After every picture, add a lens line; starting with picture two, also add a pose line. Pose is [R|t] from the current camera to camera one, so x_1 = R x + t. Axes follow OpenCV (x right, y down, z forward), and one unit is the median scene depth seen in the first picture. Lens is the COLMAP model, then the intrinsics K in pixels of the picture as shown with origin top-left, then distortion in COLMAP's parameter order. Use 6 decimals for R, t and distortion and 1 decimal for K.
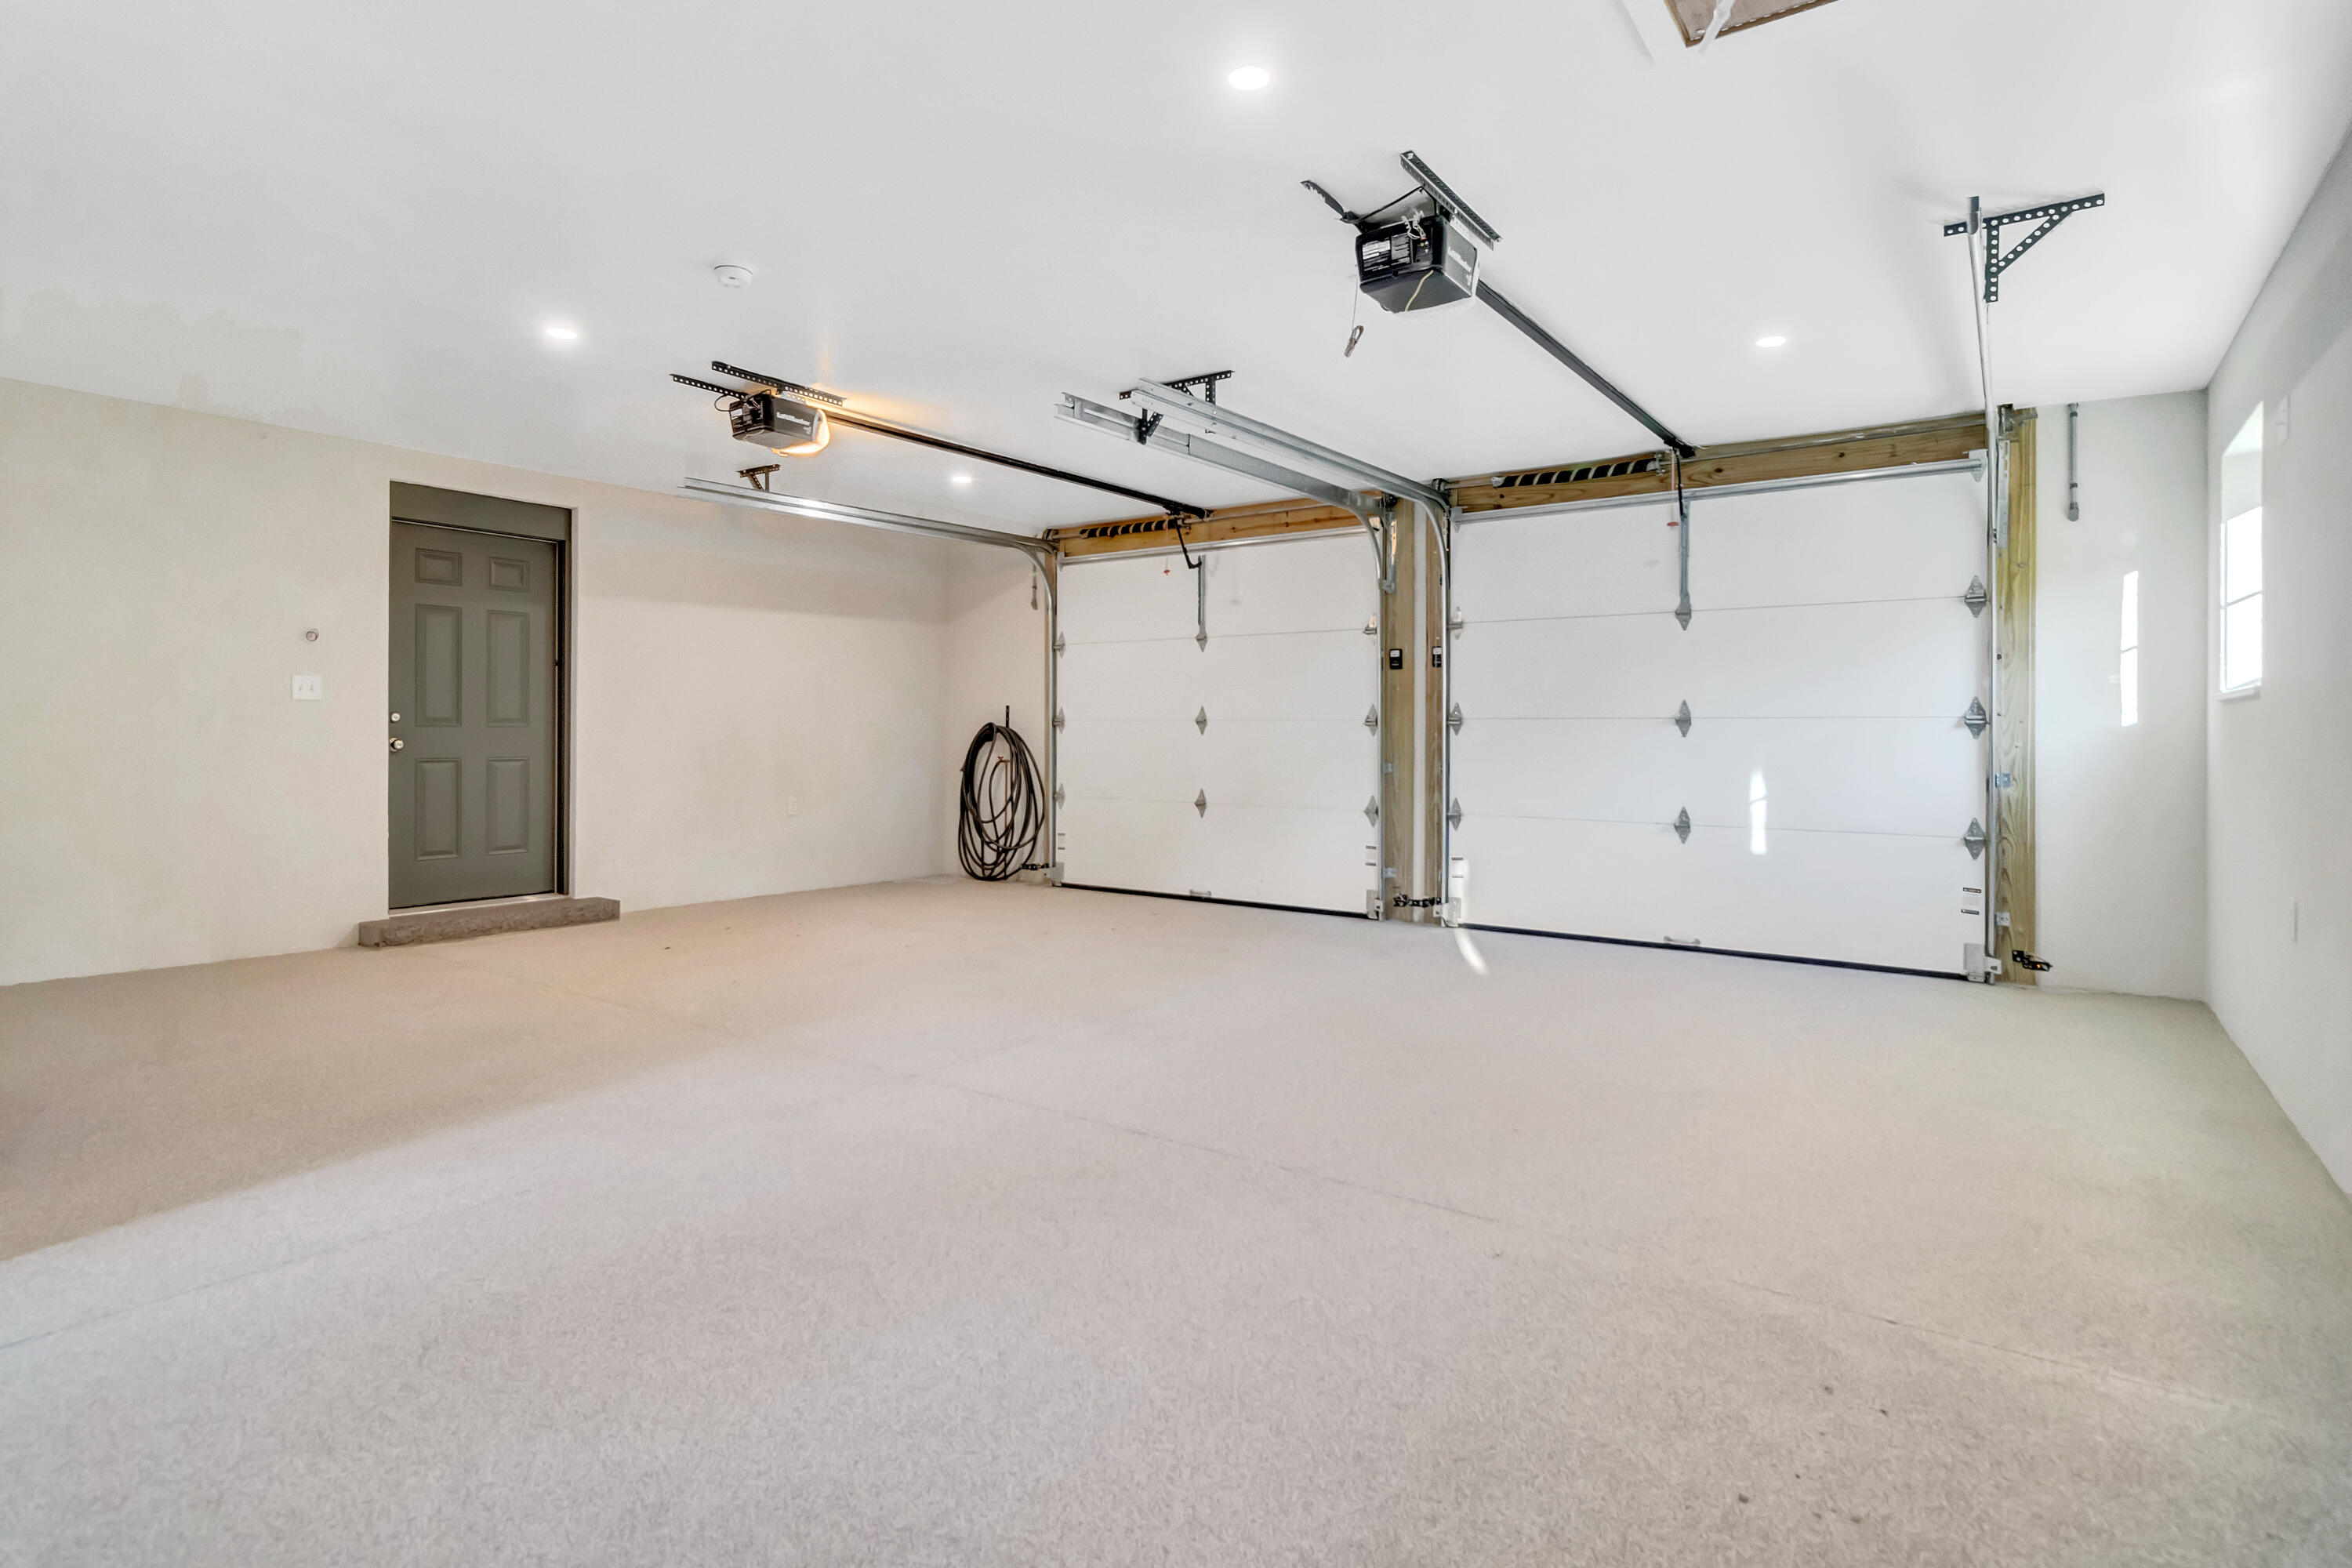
lens RADIAL K [[1201.2, 0, 1177.4], [0, 1201.2, 733.6], [0, 0, 1]] dist [-0.000435, -0.000093]
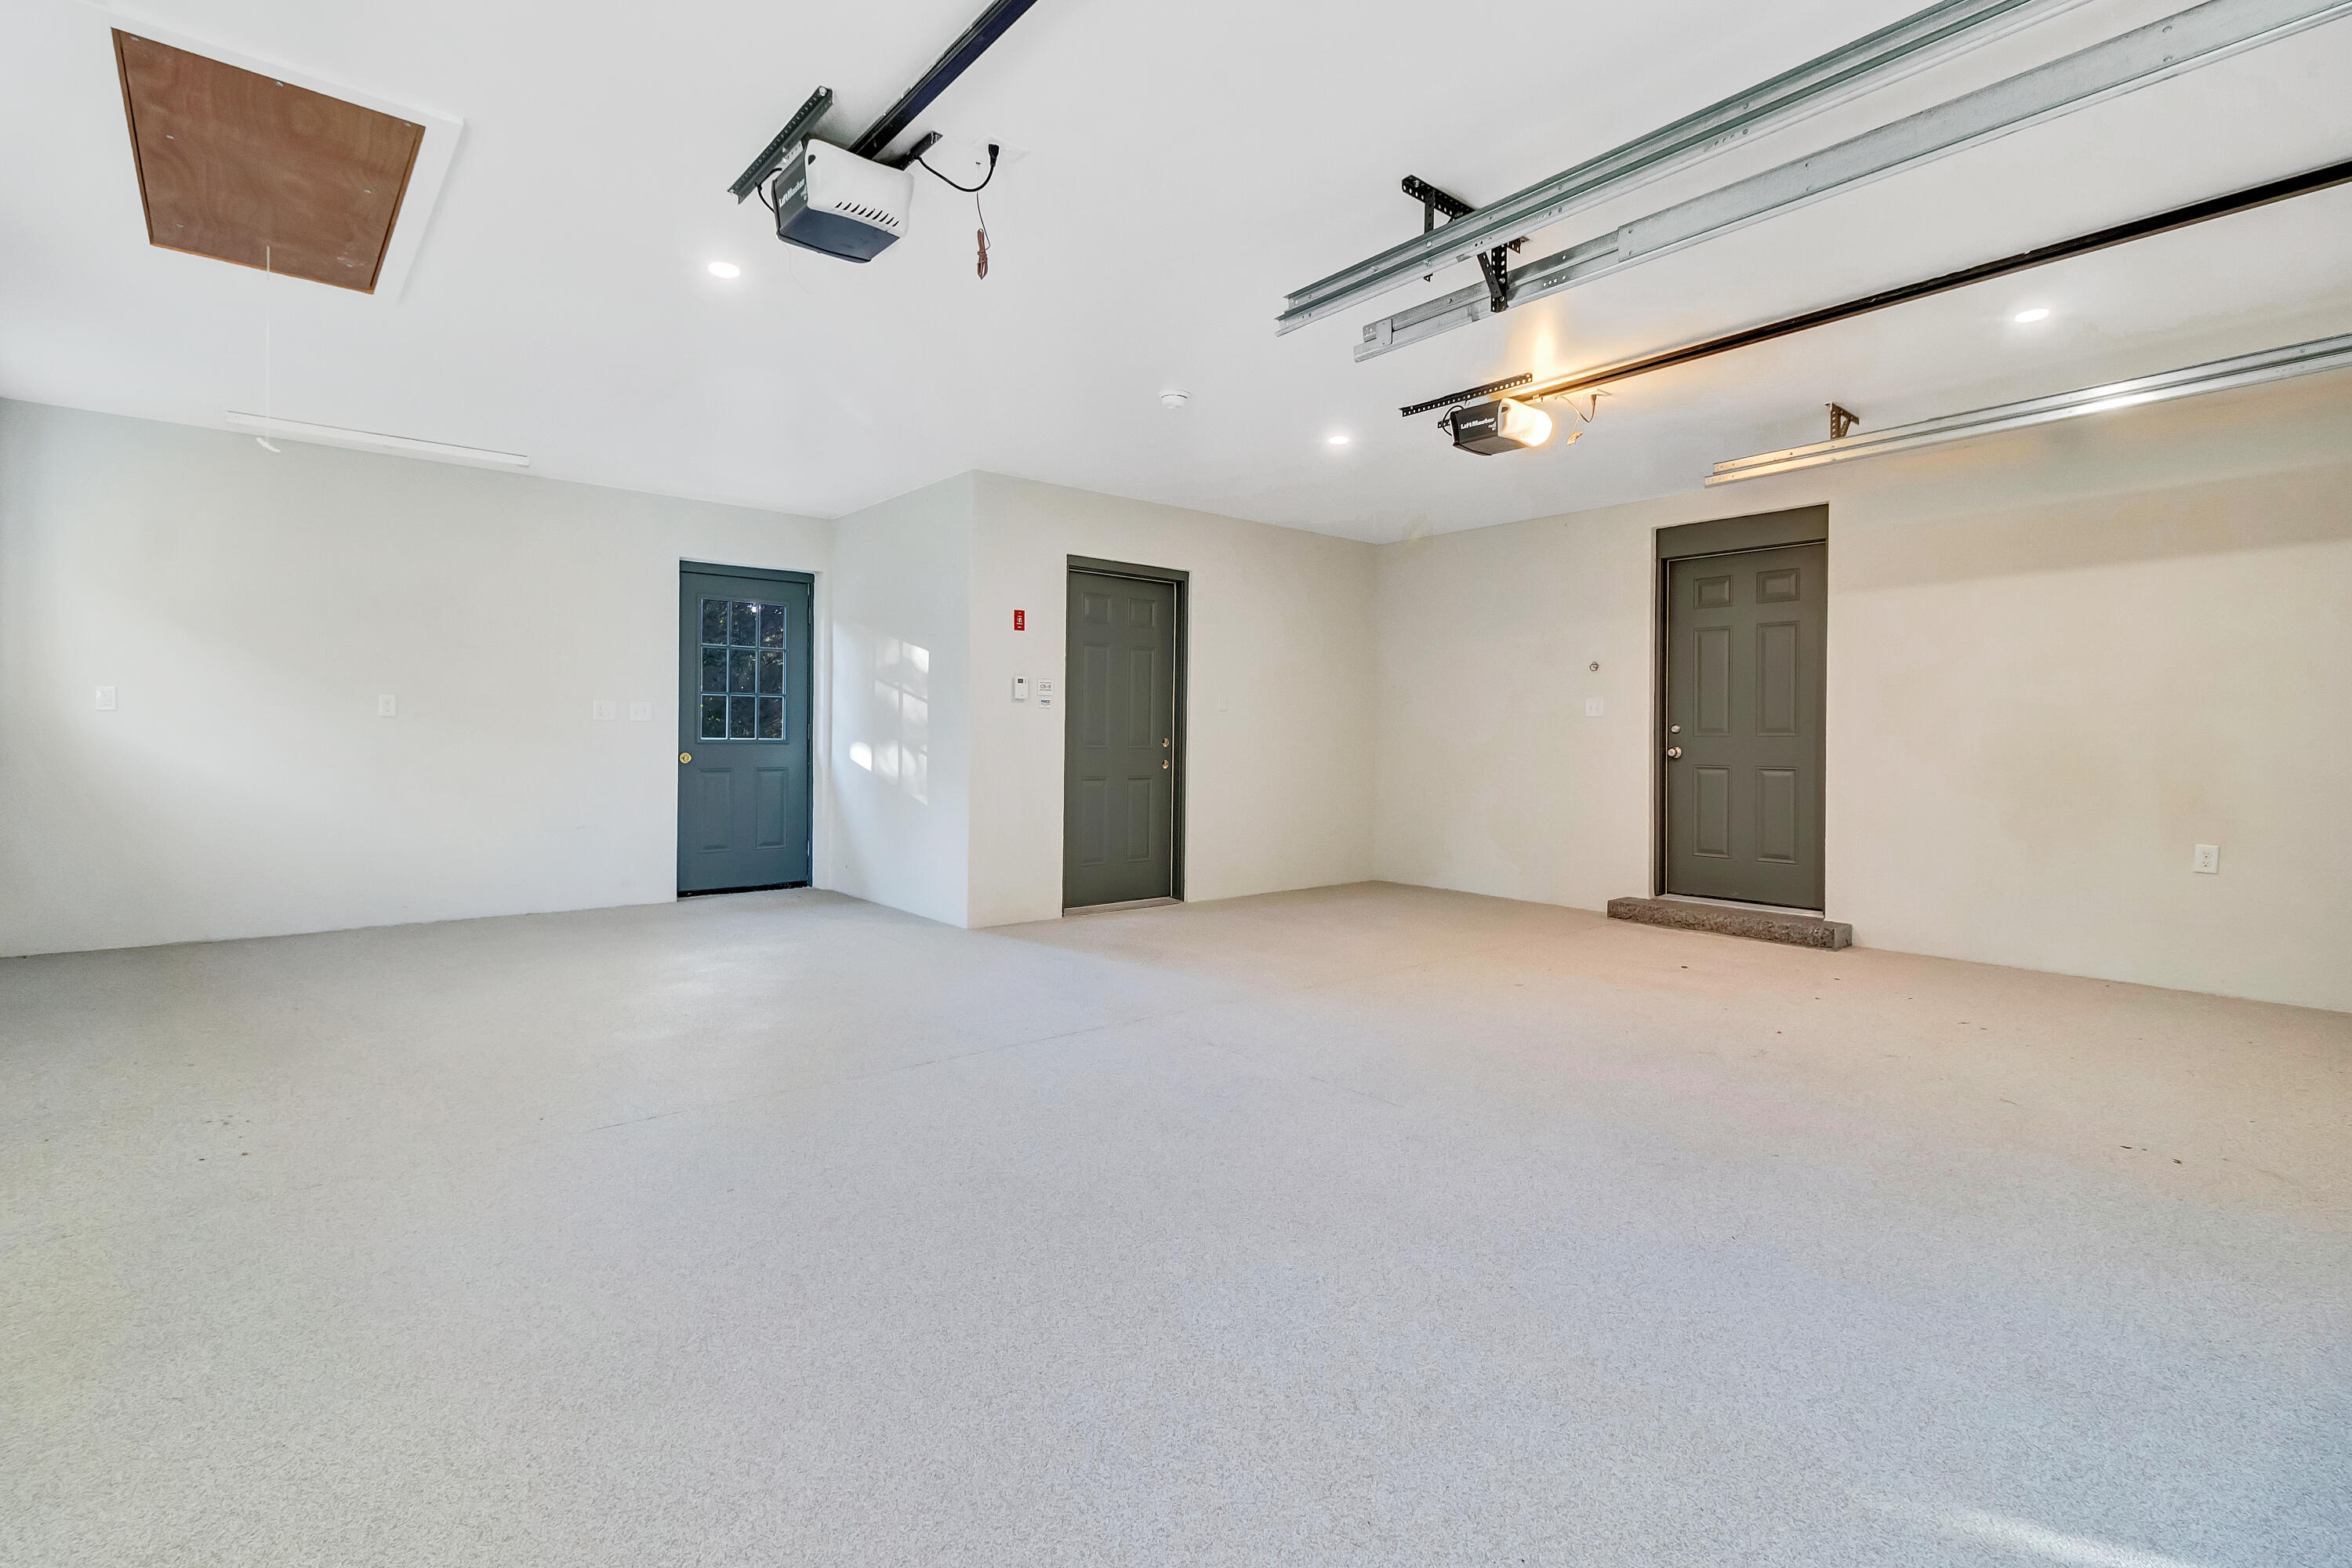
lens RADIAL K [[1093.5, 0, 1165.7], [0, 1093.5, 738.5], [0, 0, 1]] dist [0.001041, -0.000110]
pose [[-0.249040, -0.003881, -0.968485, 0.496064], [-0.001737, 0.999992, -0.003561, 0.000247], [0.968492, 0.000796, -0.249045, 0.790138]]
